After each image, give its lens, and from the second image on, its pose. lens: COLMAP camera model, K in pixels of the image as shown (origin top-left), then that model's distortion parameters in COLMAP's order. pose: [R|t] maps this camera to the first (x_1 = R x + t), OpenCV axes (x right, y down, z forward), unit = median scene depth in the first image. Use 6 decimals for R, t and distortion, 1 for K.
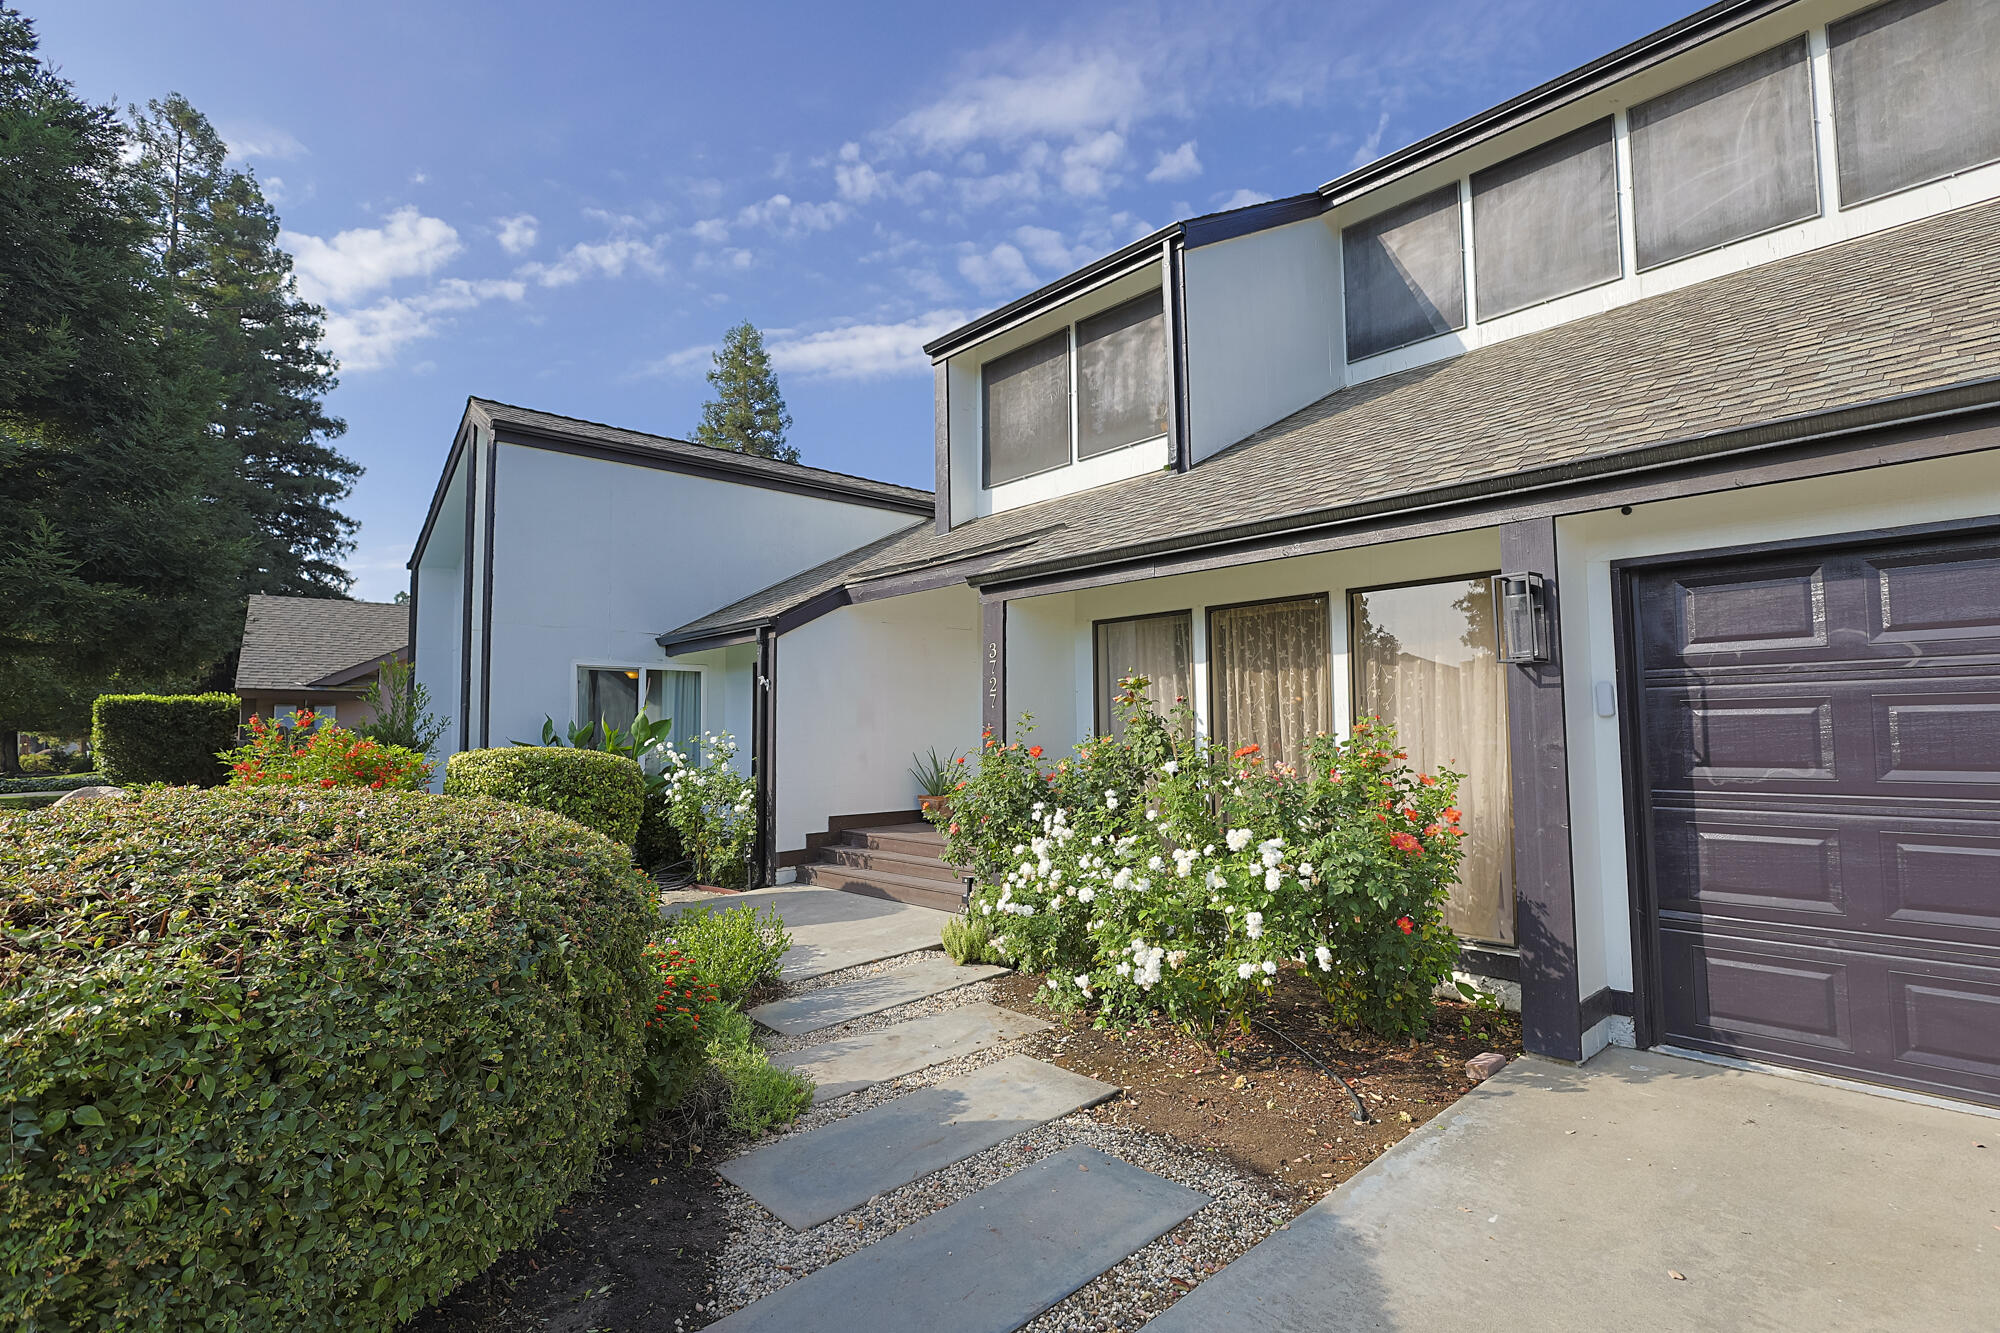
lens RADIAL K [[1001.5, 0, 1000.0], [0, 1001.5, 666.5], [0, 0, 1]] dist [0.003508, 0.000811]
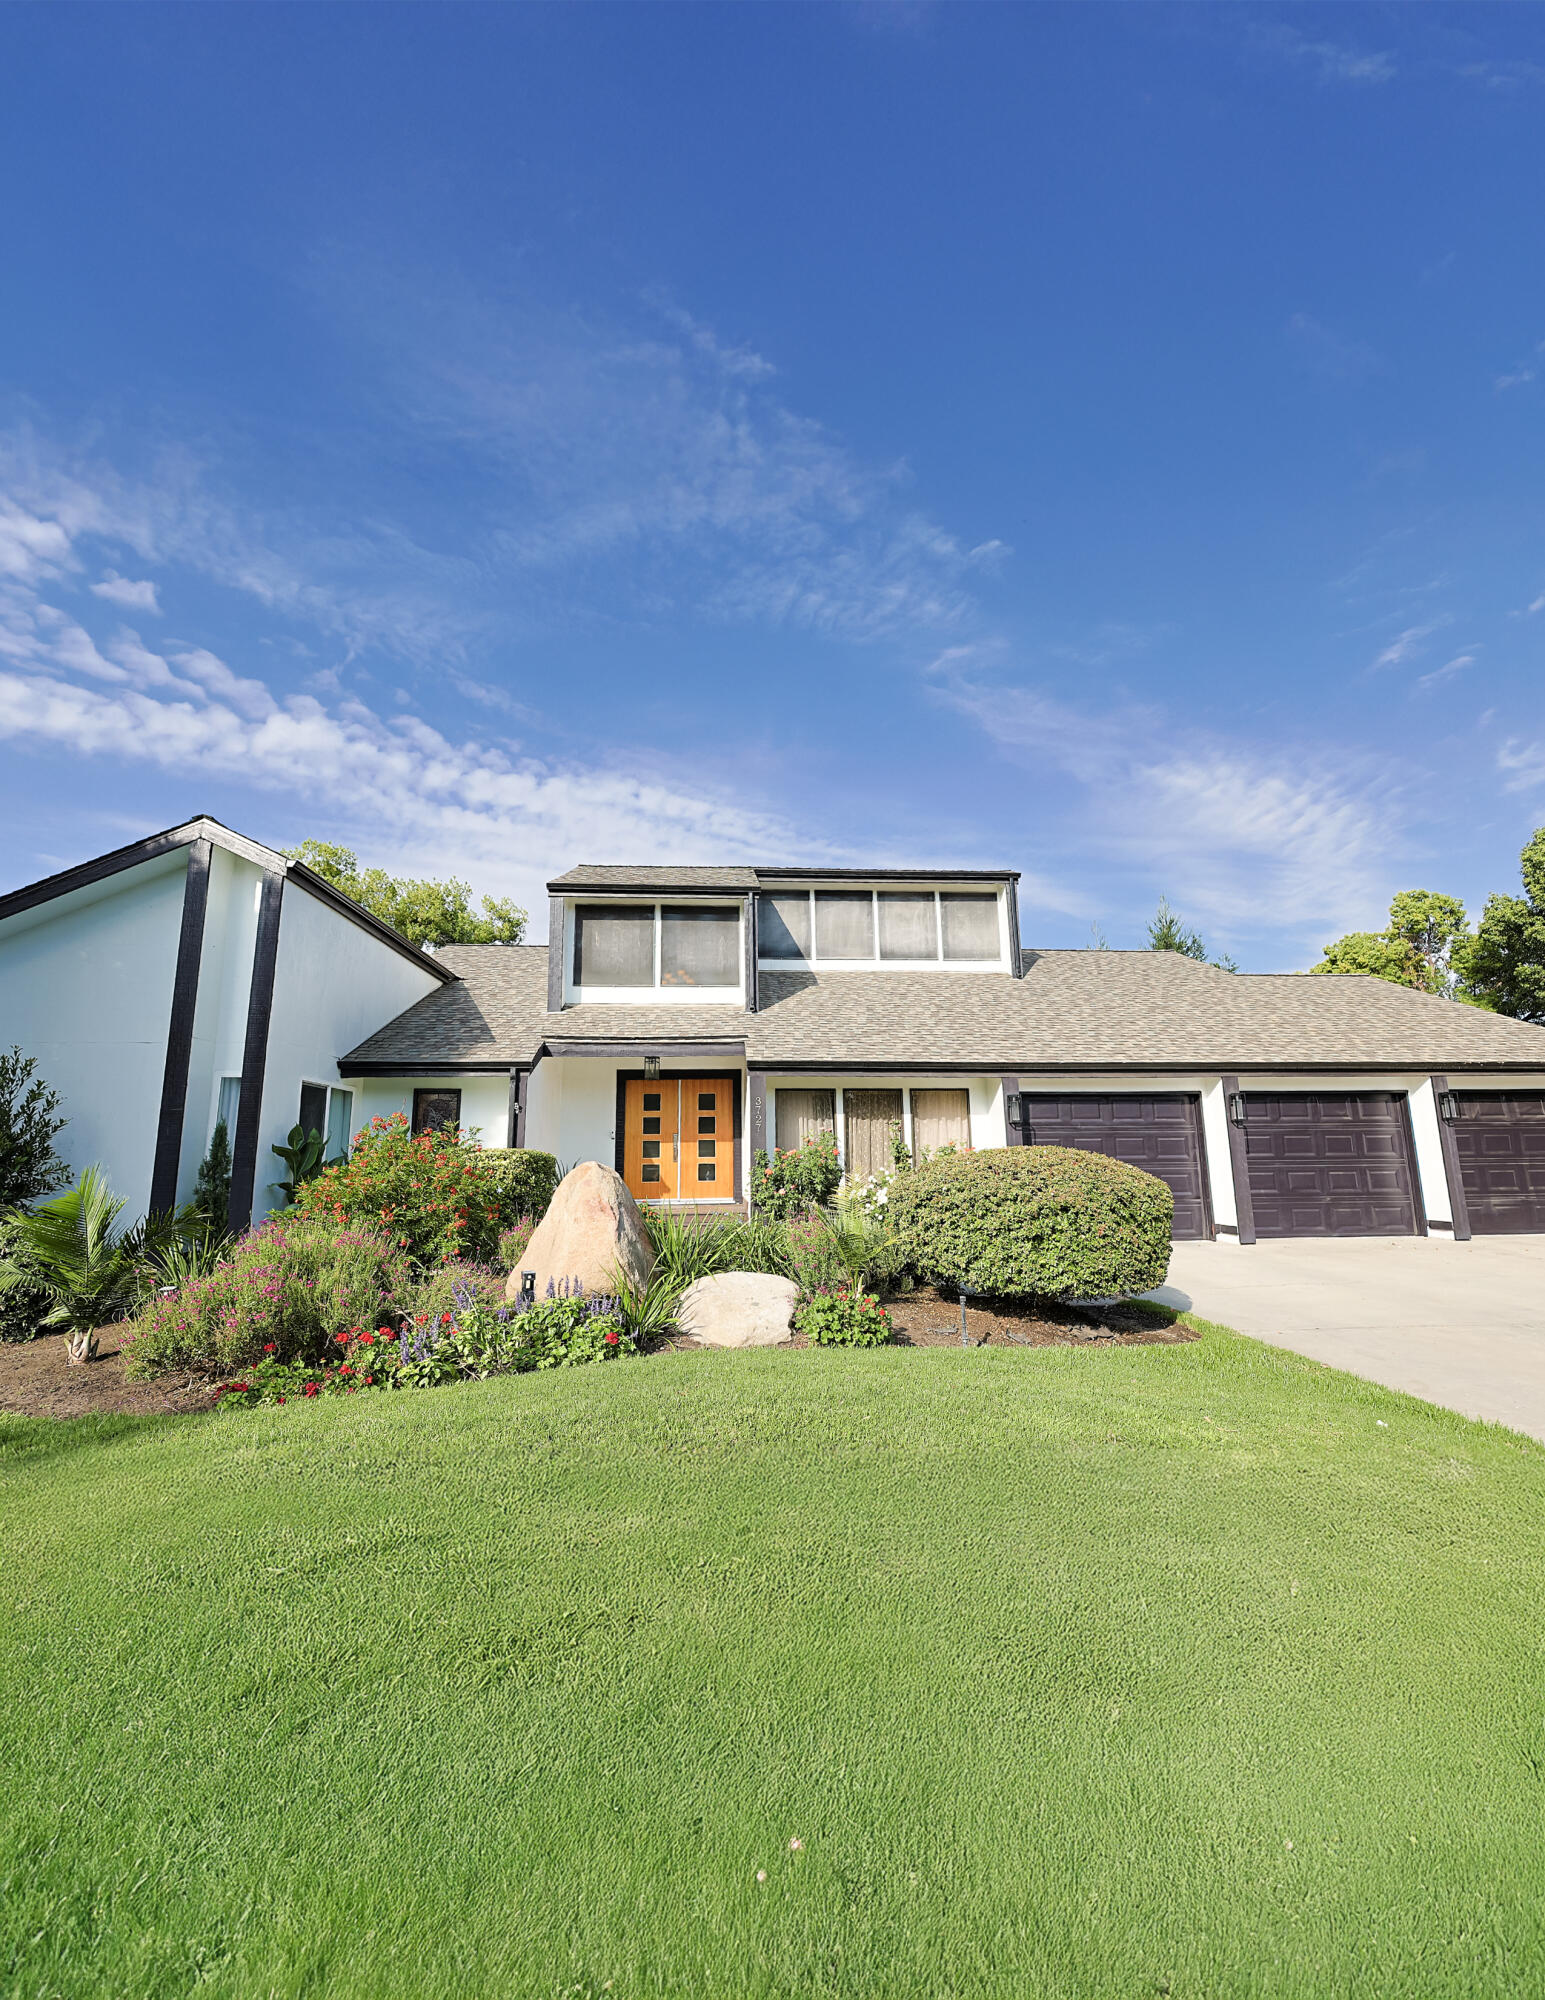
lens RADIAL K [[818.0, 0, 771.4], [0, 818.0, 1024.0], [0, 0, 1]] dist [0.000543, 0.000551]
pose [[0.611633, 0.134587, 0.779609, -0.891987], [-0.054078, 0.990231, -0.128522, 0.027469], [-0.789291, 0.036449, 0.612937, -0.001550]]
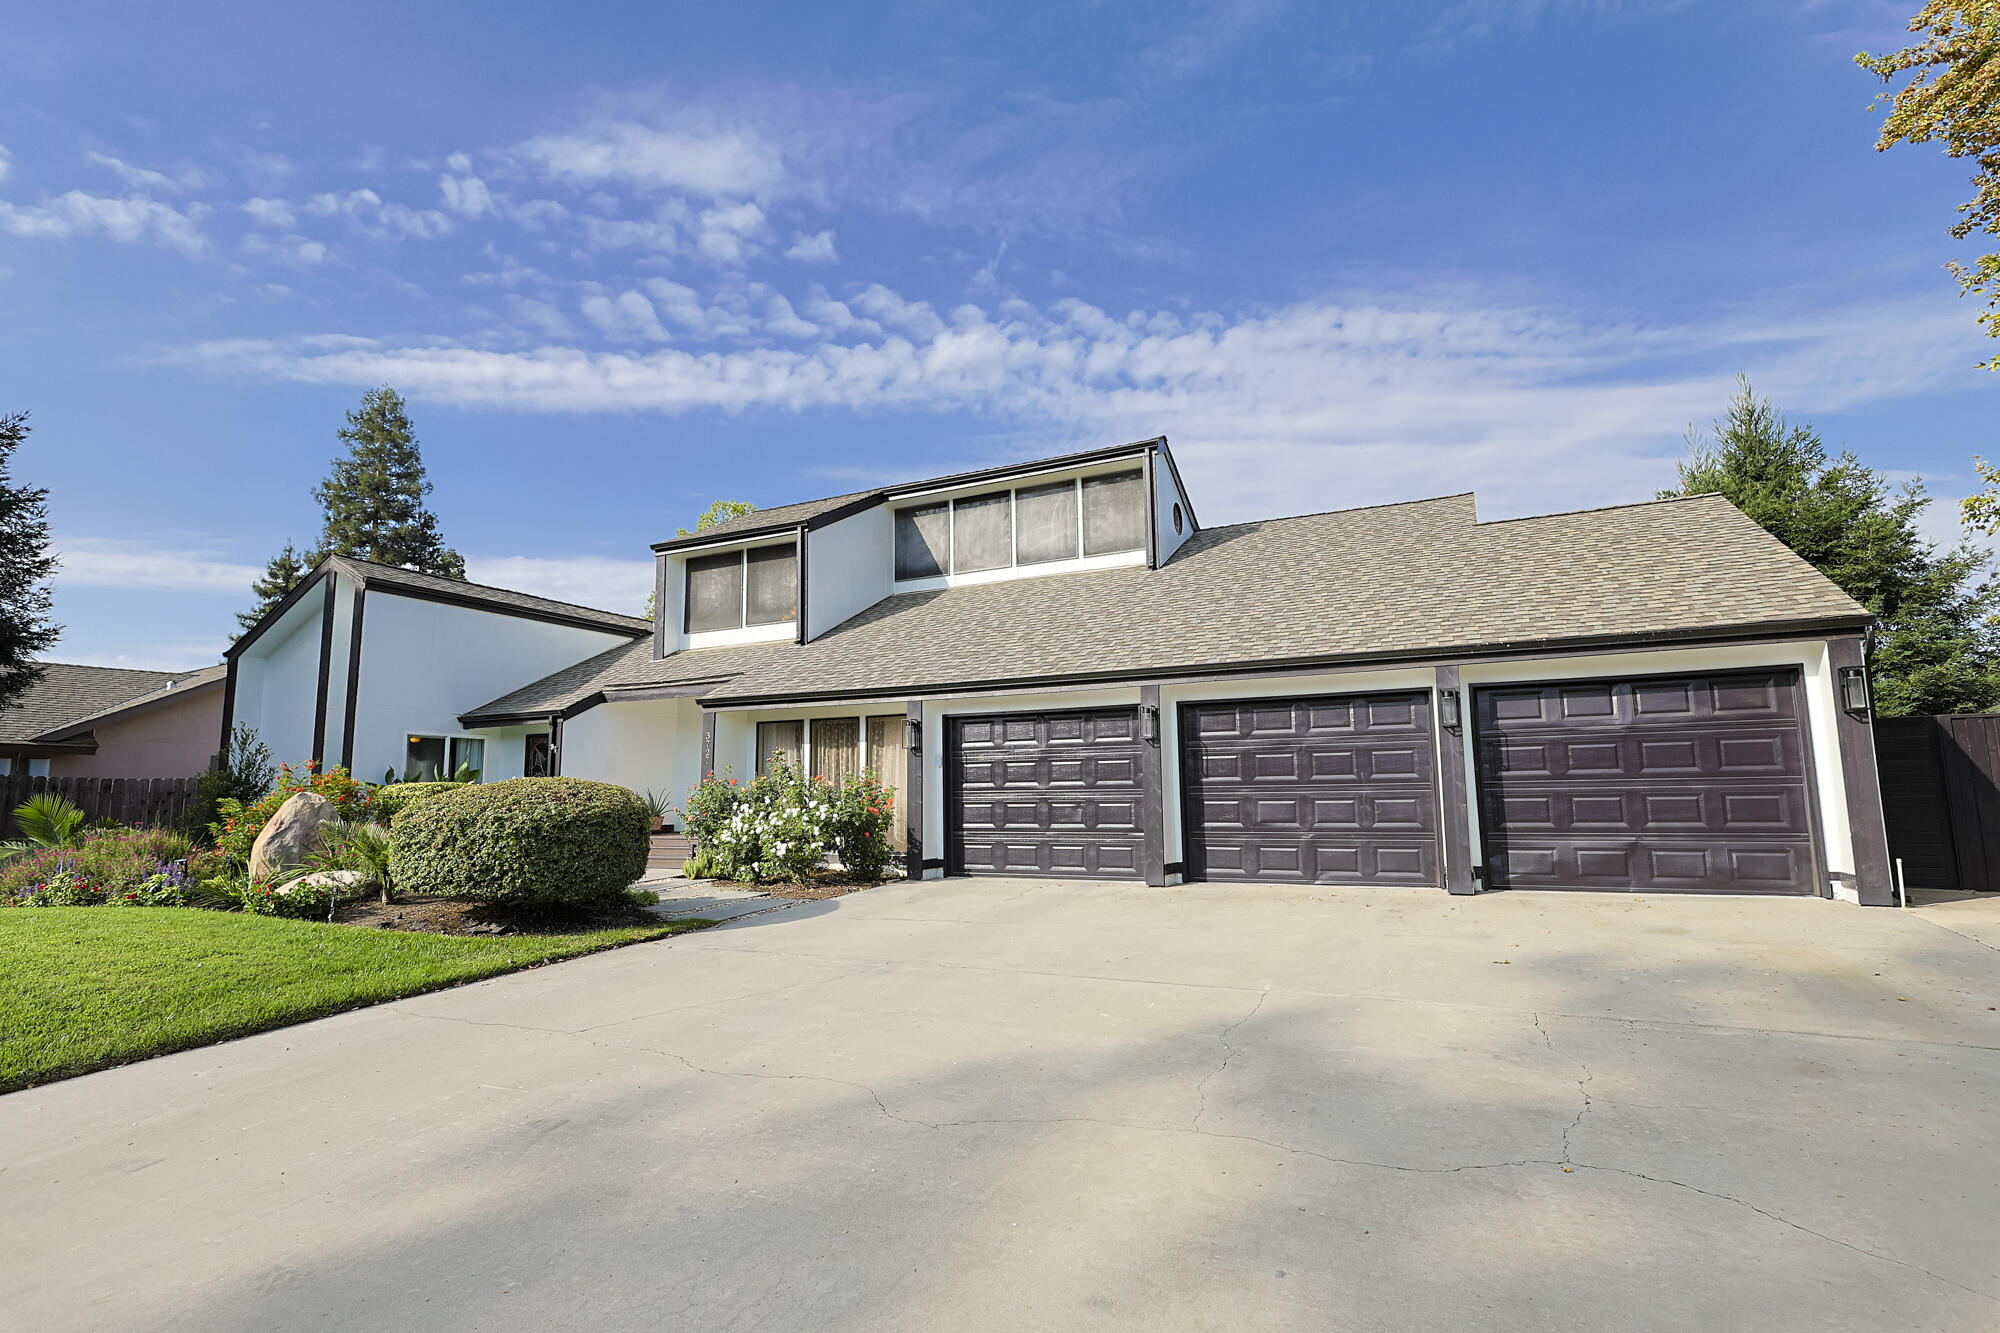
lens RADIAL K [[1001.5, 0, 1000.0], [0, 1001.5, 666.5], [0, 0, 1]] dist [0.003508, 0.000811]
pose [[0.930490, 0.046536, 0.363349, -0.146744], [-0.022911, 0.997349, -0.069065, -0.021019], [-0.365600, 0.055940, 0.929090, -0.838106]]
